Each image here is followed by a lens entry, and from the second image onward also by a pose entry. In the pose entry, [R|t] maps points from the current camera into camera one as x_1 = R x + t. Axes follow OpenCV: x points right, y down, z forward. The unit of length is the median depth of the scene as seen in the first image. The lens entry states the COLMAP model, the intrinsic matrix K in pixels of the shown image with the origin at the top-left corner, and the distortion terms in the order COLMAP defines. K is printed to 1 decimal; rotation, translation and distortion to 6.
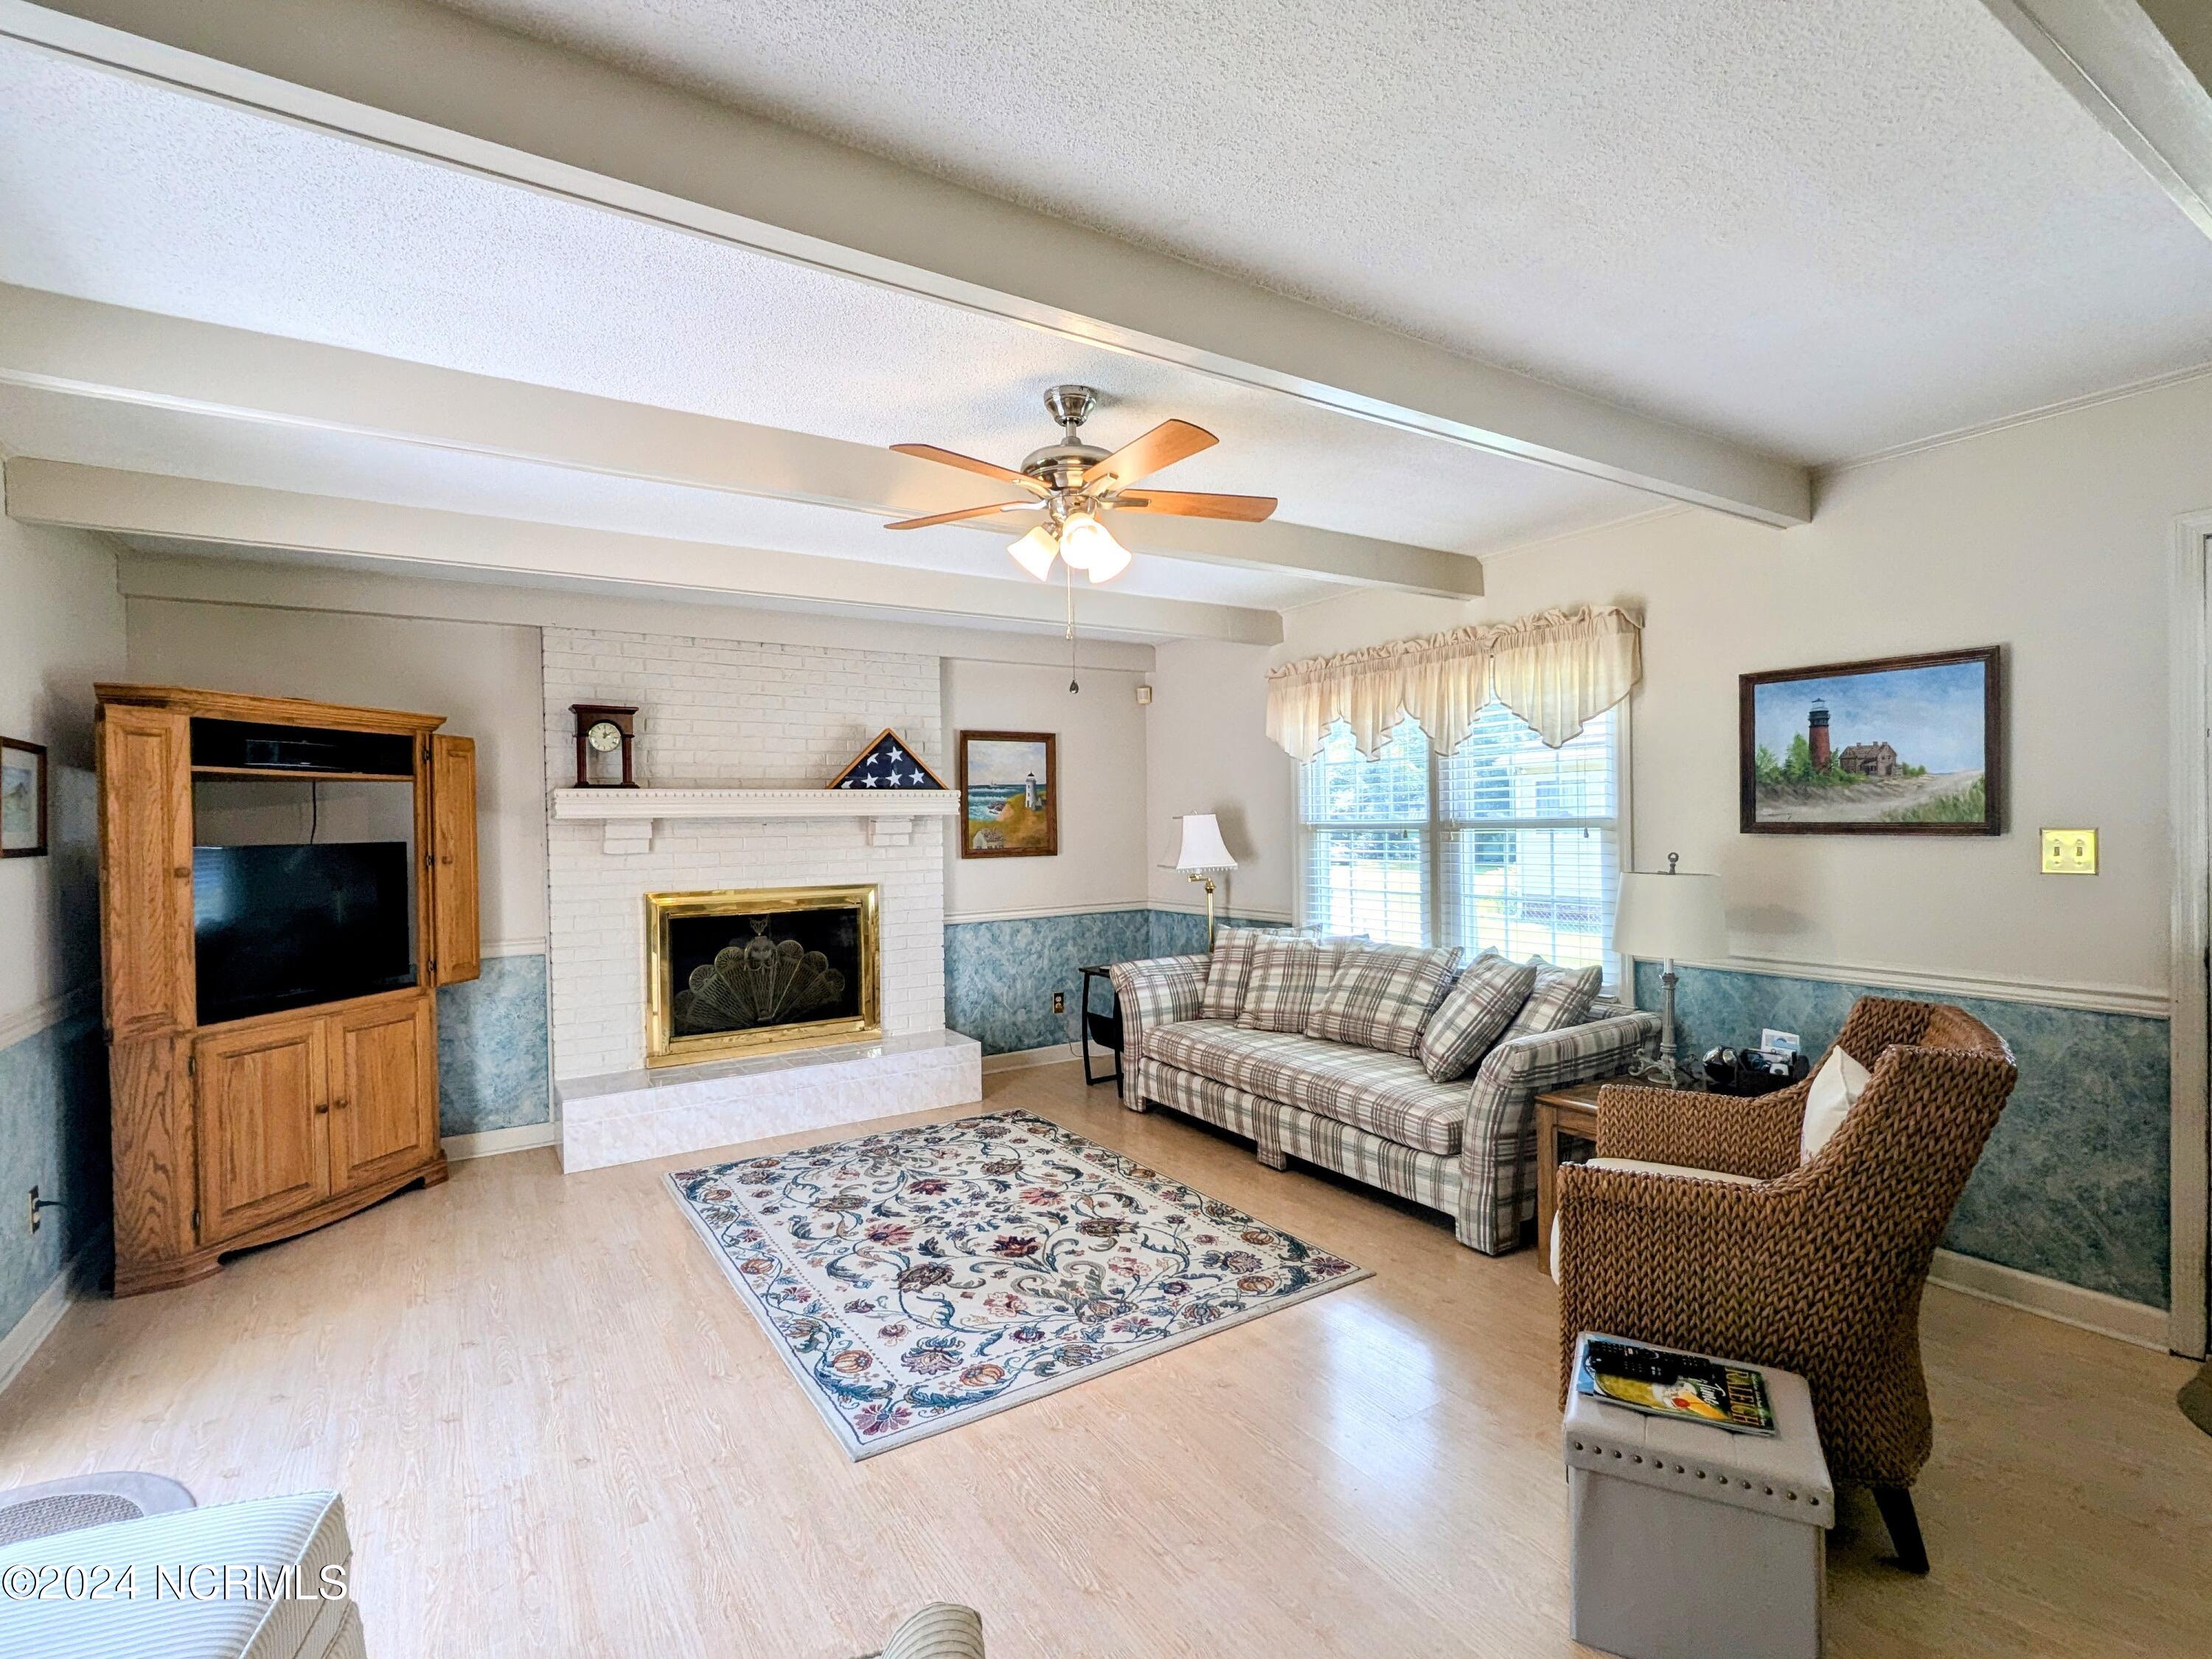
lens RADIAL K [[1049.6, 0, 1099.3], [0, 1049.6, 830.5], [0, 0, 1]] dist [0.005564, 0.000587]
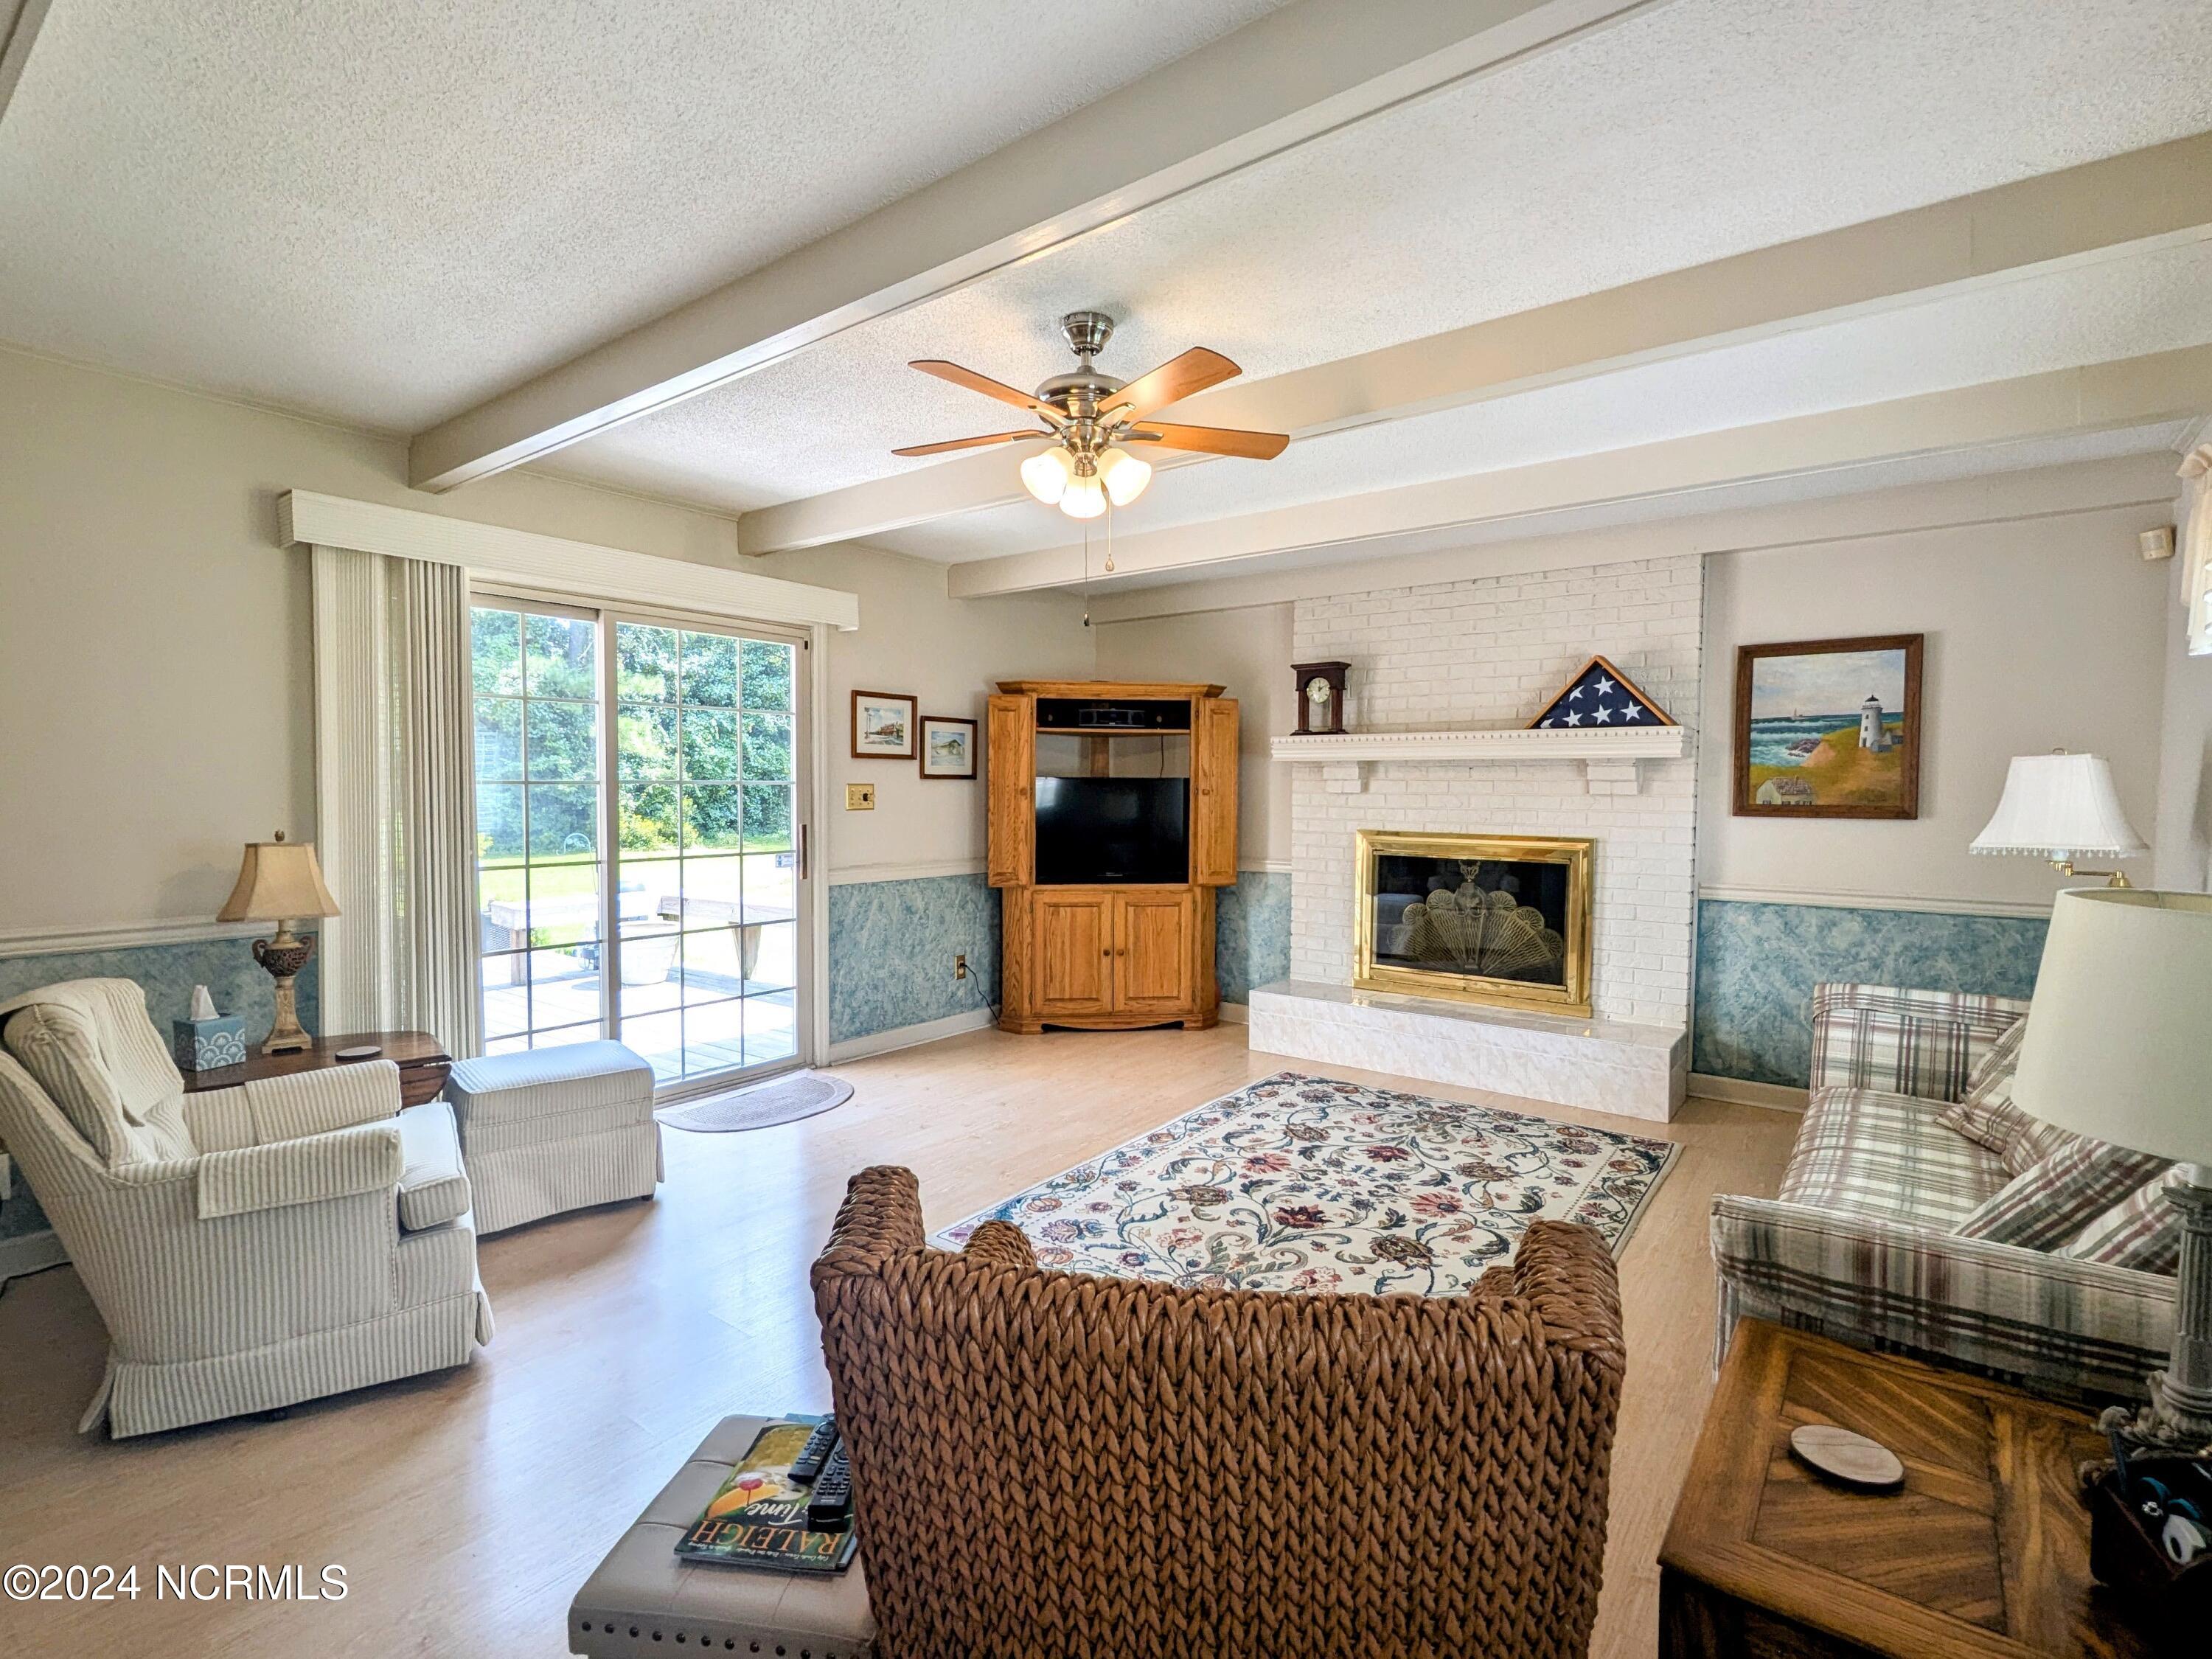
lens RADIAL K [[1049.6, 0, 1103.2], [0, 1049.6, 830.2], [0, 0, 1]] dist [0.005564, 0.000587]
pose [[0.346982, 0.060433, -0.935923, 0.550392], [-0.019084, 0.998170, 0.057377, 0.002758], [0.937678, -0.002048, 0.347500, 0.397565]]
